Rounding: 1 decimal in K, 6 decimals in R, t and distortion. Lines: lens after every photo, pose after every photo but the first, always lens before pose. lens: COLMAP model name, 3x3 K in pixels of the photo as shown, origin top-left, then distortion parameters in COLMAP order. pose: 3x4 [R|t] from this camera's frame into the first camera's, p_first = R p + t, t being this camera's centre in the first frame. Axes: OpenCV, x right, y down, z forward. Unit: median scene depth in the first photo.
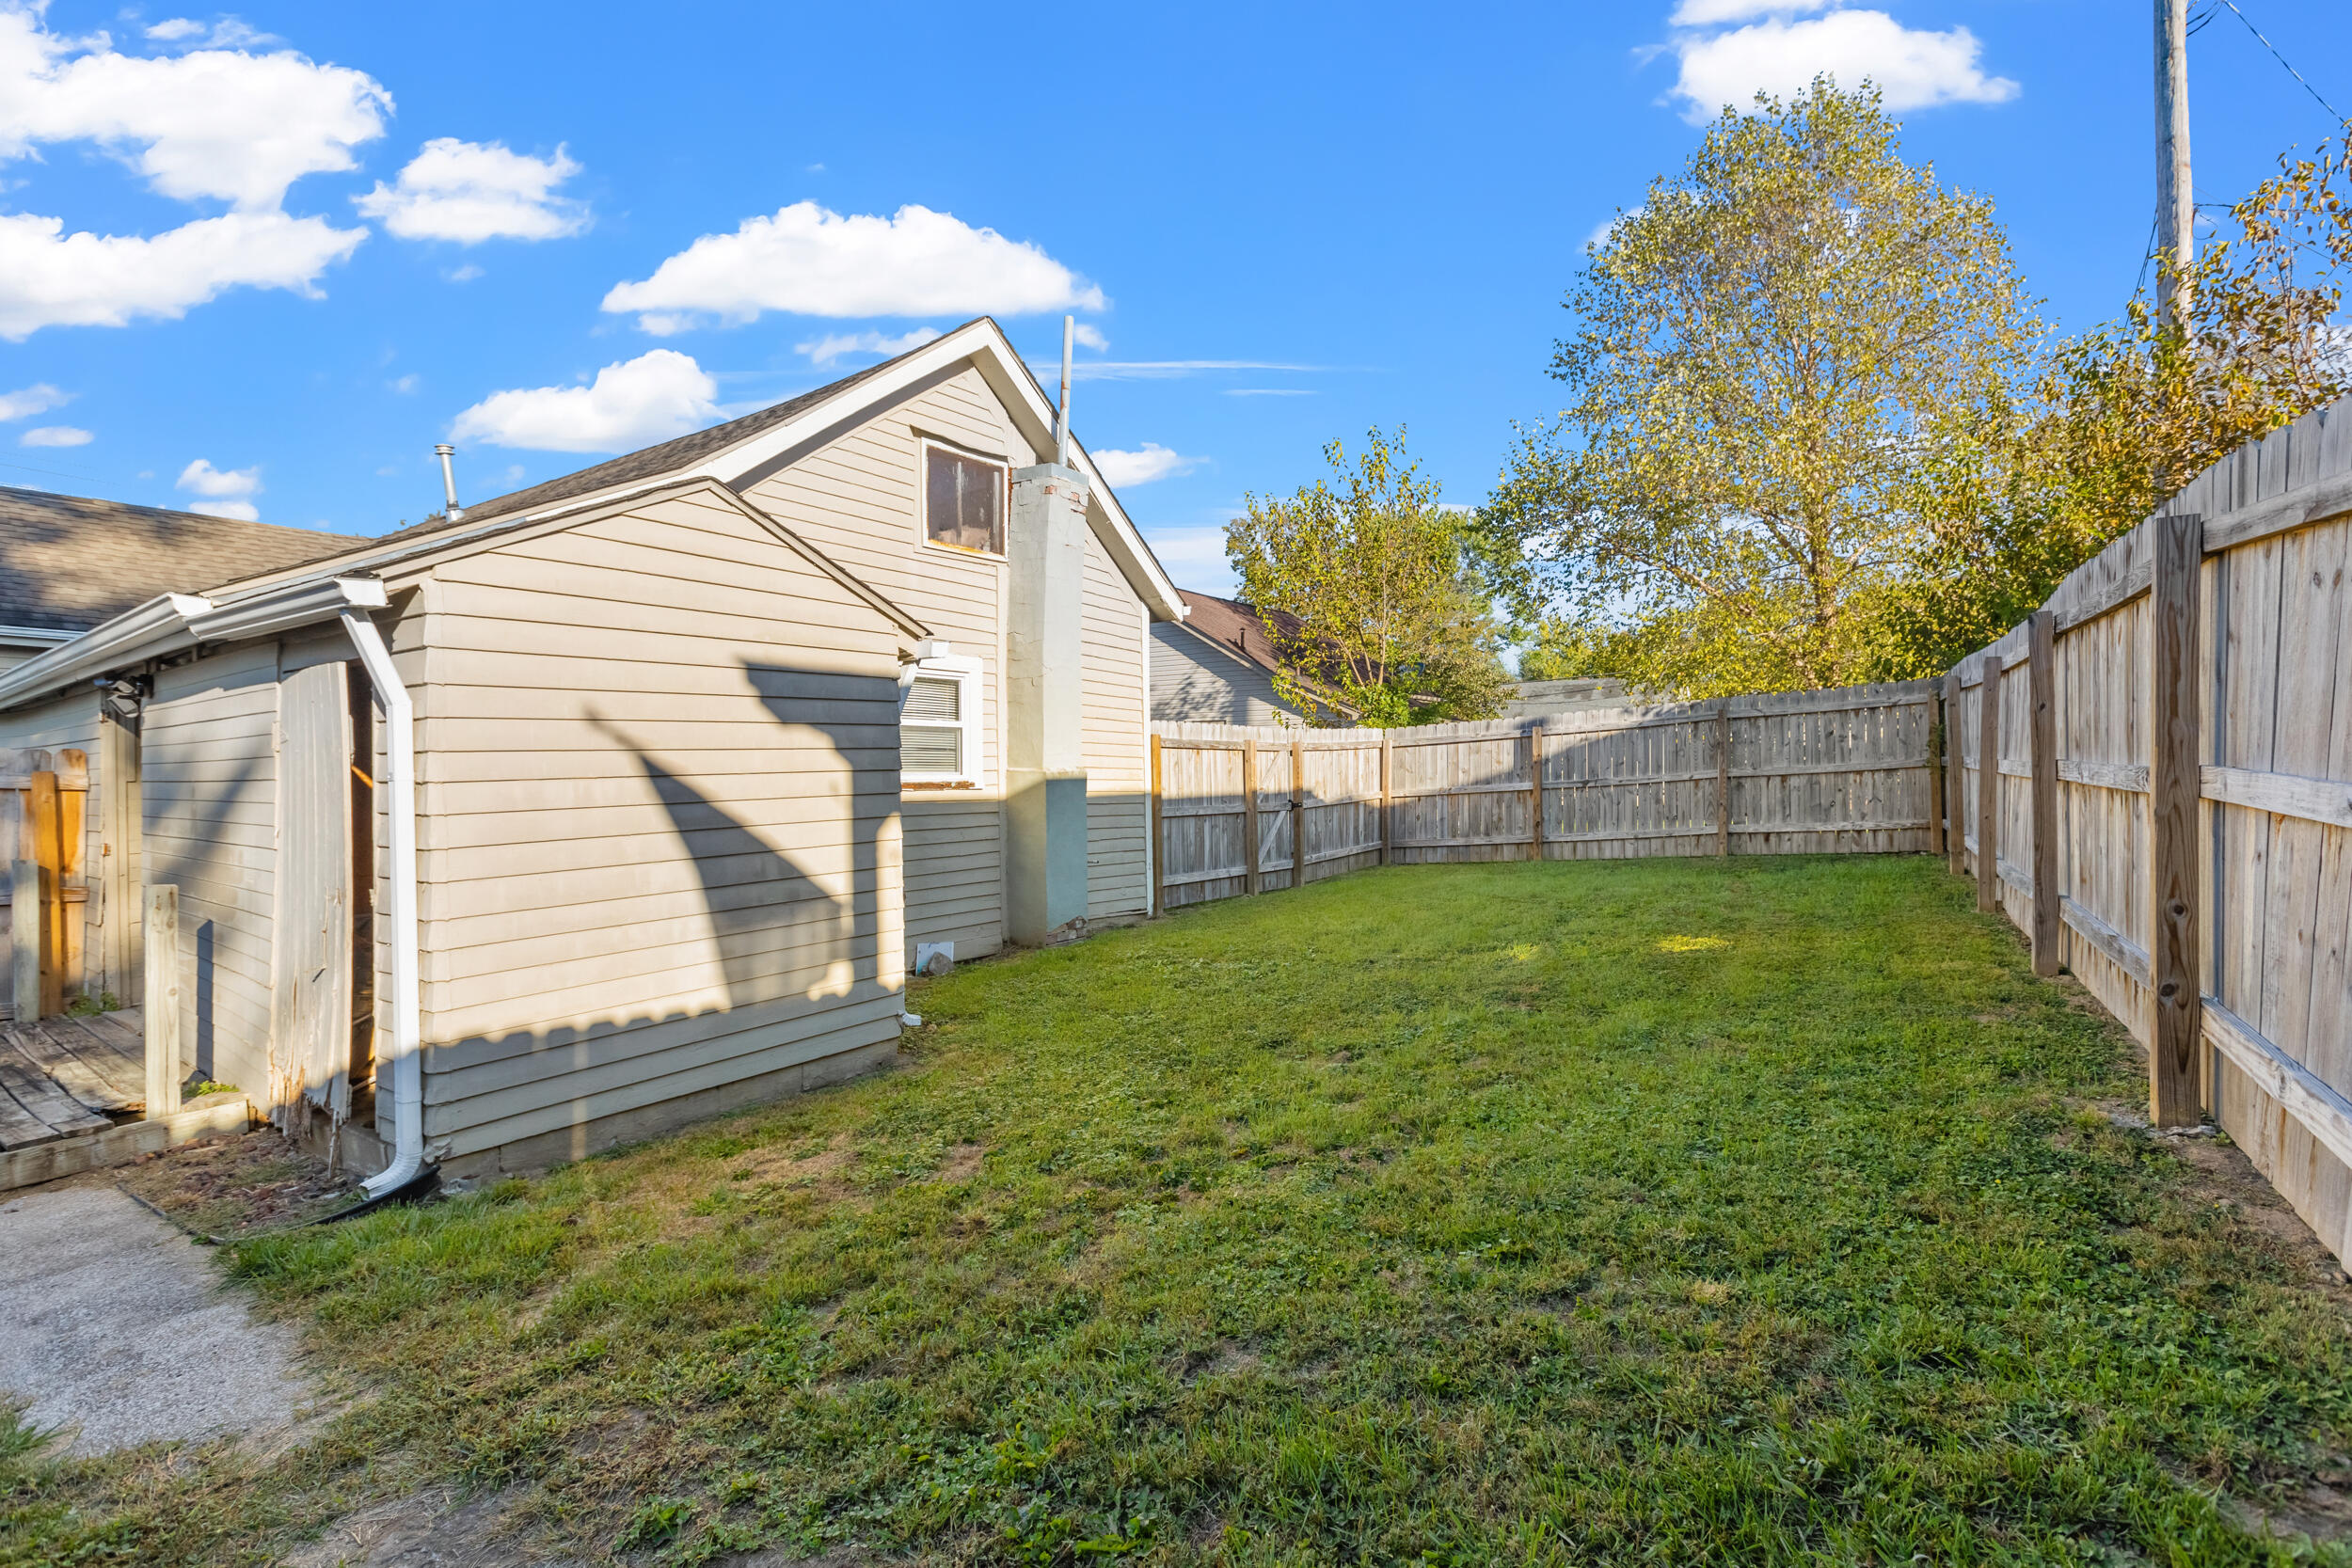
lens RADIAL K [[1067.7, 0, 1187.0], [0, 1067.7, 764.2], [0, 0, 1]] dist [-0.000354, -0.000473]
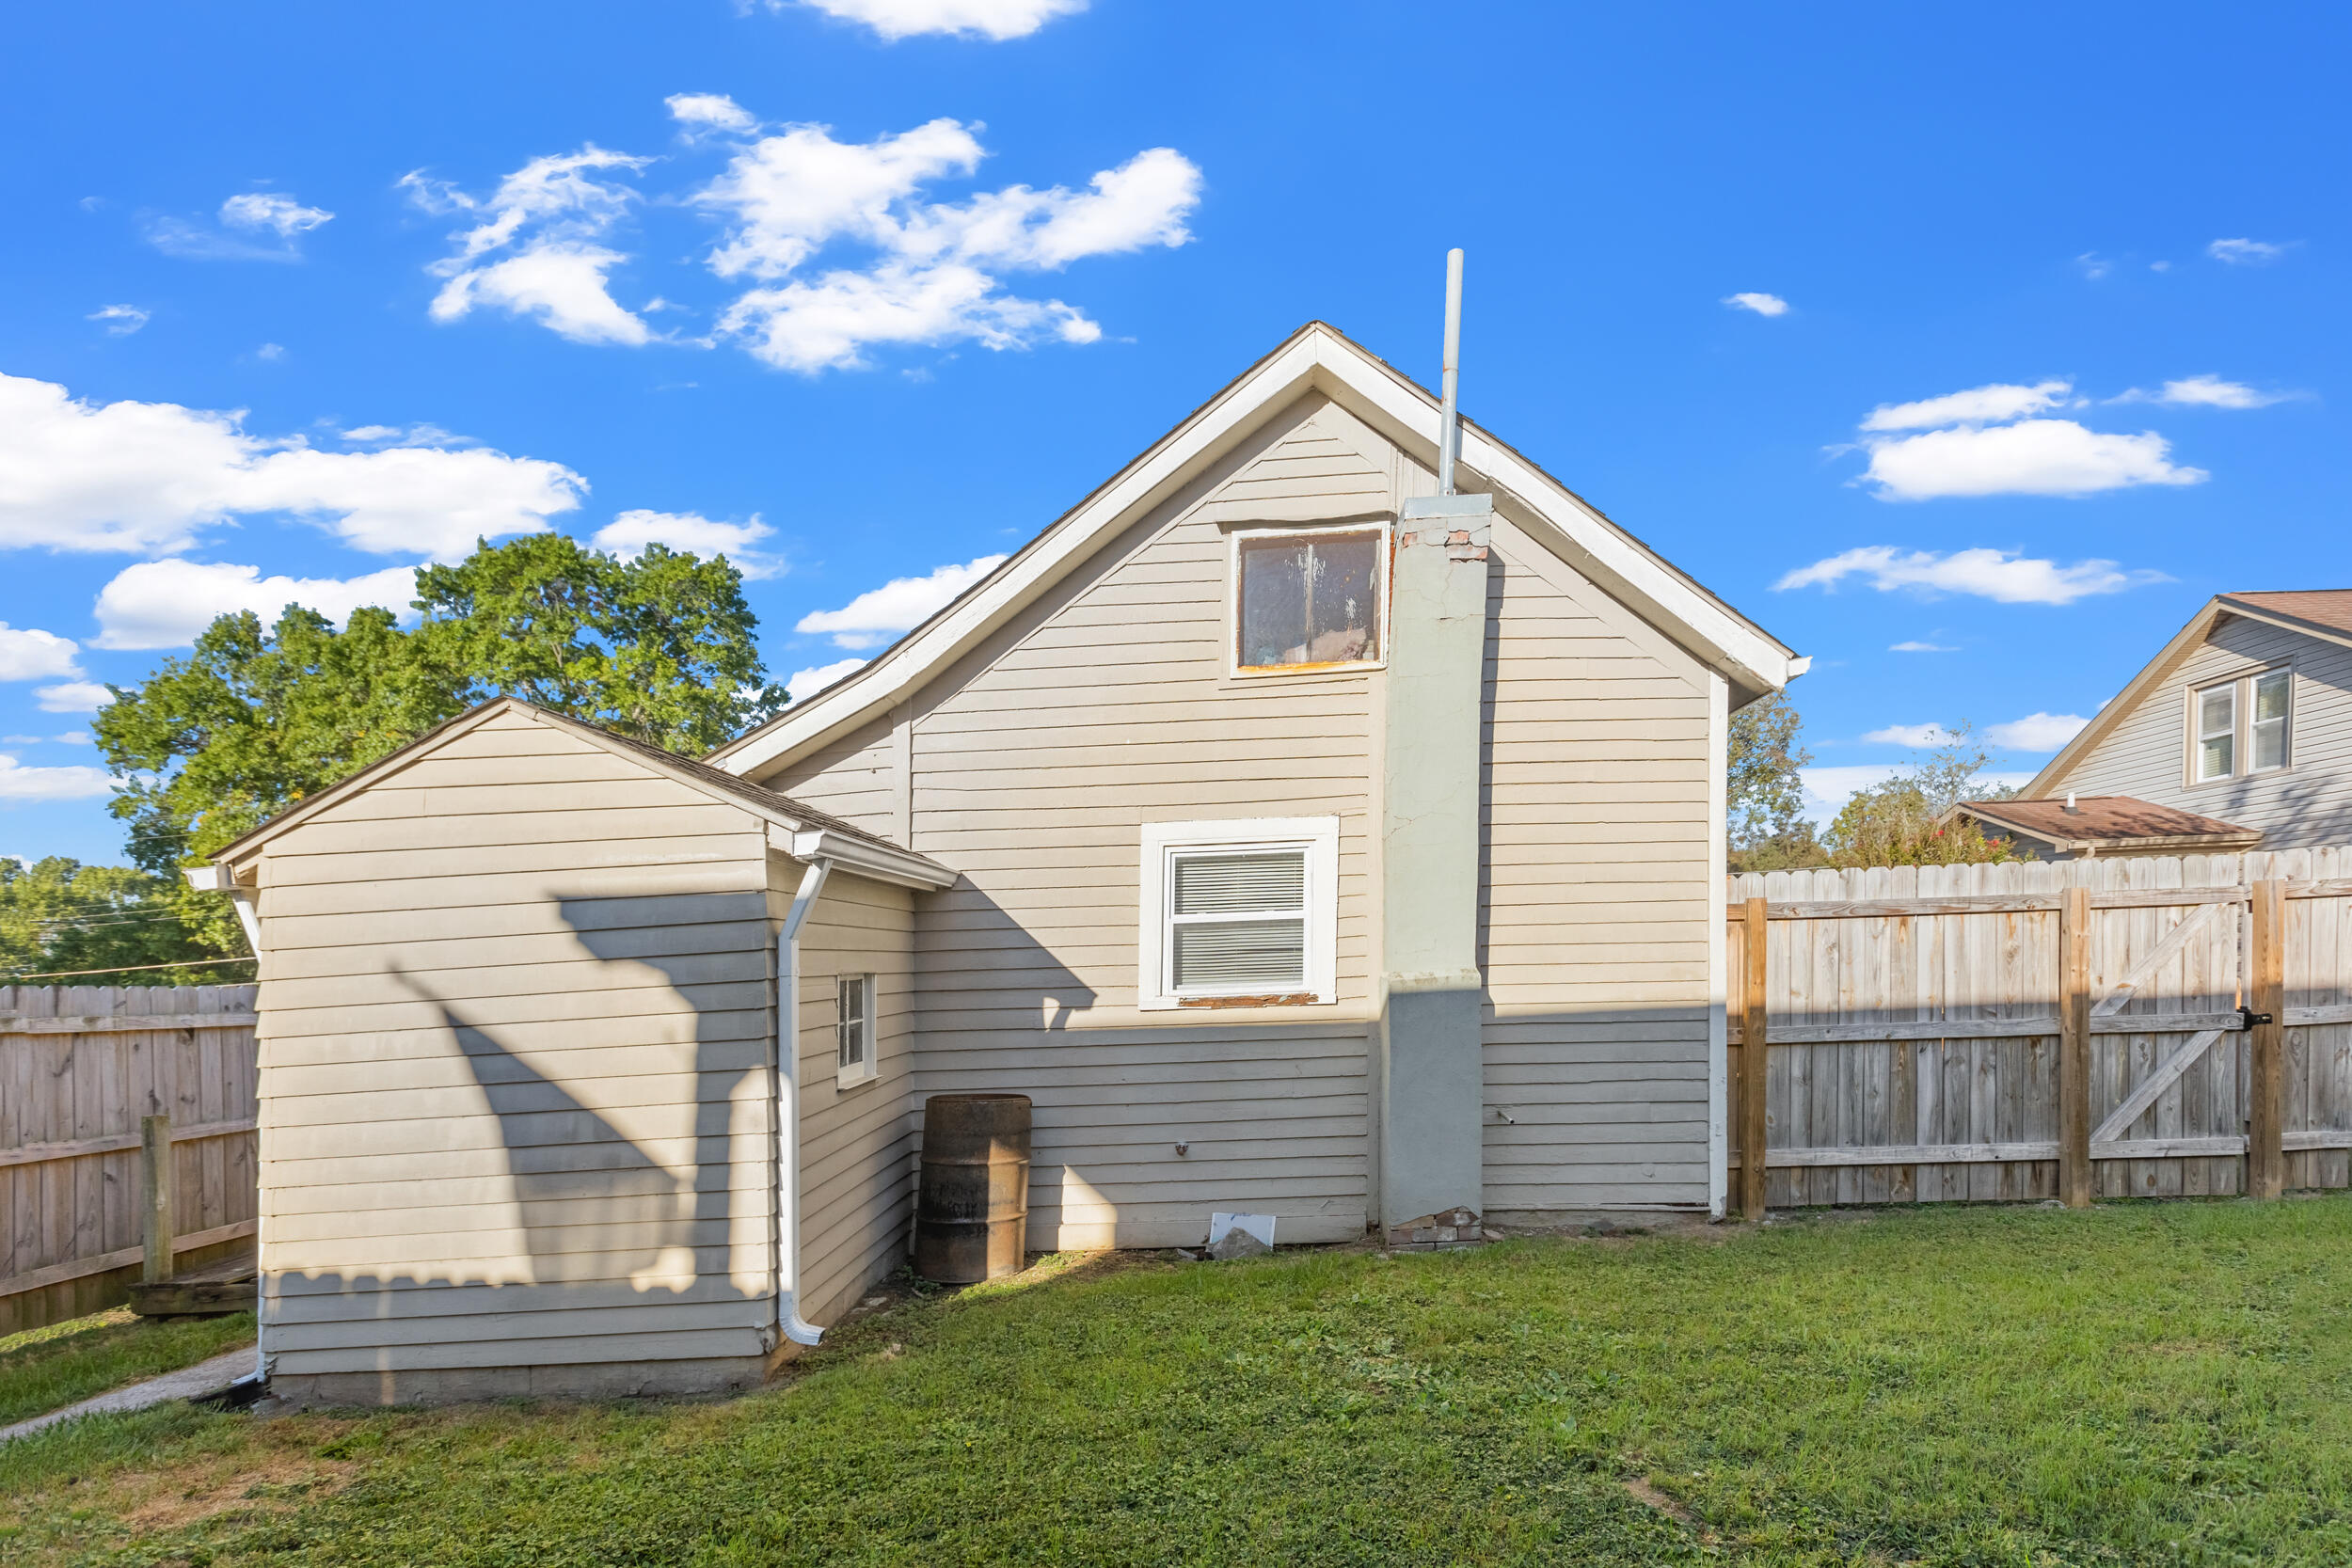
lens RADIAL K [[1118.0, 0, 1177.9], [0, 1118.0, 950.1], [0, 0, 1]] dist [-0.000491, -0.000341]
pose [[0.561545, -0.019316, -0.827220, 0.376824], [0.039302, 0.999222, 0.003347, -0.018957], [0.826512, -0.034391, 0.561867, 0.530115]]
